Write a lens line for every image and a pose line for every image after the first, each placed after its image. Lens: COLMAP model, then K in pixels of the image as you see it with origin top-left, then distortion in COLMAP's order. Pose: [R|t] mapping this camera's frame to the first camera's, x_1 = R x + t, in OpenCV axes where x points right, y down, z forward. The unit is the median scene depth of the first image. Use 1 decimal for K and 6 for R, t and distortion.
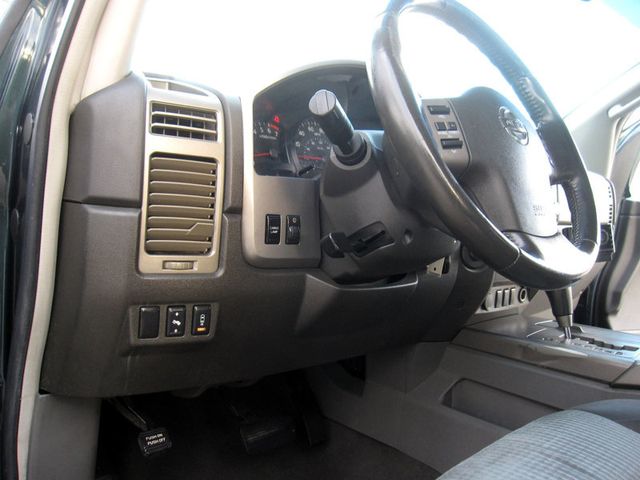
lens RADIAL K [[535.5, 0, 325.1], [0, 535.5, 239.8], [0, 0, 1]] dist [-0.086391, 0.051685]
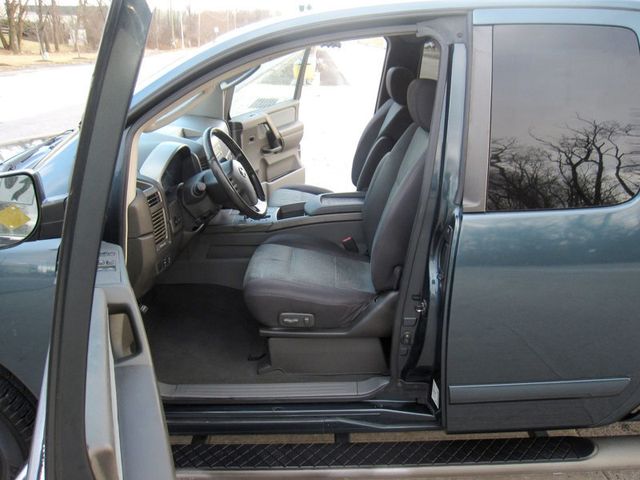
lens RADIAL K [[535.5, 0, 325.1], [0, 535.5, 239.8], [0, 0, 1]] dist [-0.086391, 0.051685]
pose [[0.691881, -0.333666, 0.640288, -1.472815], [0.121756, 0.928030, 0.352046, -0.880568], [-0.711672, -0.165615, 0.682712, -1.620697]]
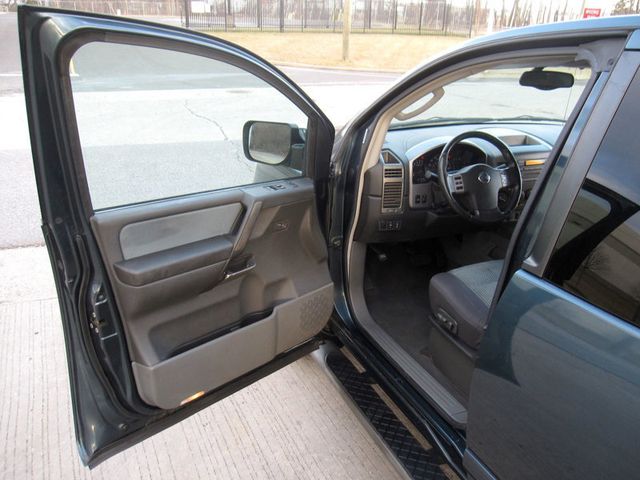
lens RADIAL K [[535.5, 0, 325.1], [0, 535.5, 239.8], [0, 0, 1]] dist [-0.086391, 0.051685]
pose [[0.935840, 0.076471, -0.344028, 0.571556], [0.018737, 0.963998, 0.265248, -0.722359], [0.351927, -0.254676, 0.900715, -2.483959]]
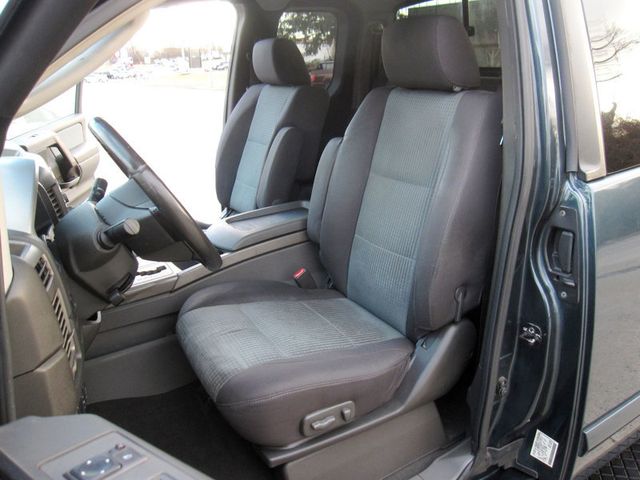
lens RADIAL K [[535.5, 0, 325.1], [0, 535.5, 239.8], [0, 0, 1]] dist [-0.086391, 0.051685]
pose [[0.216429, -0.401126, 0.890088, -1.141983], [0.151146, 0.914471, 0.375362, -0.628760], [-0.964527, 0.053294, 0.258547, 0.004018]]
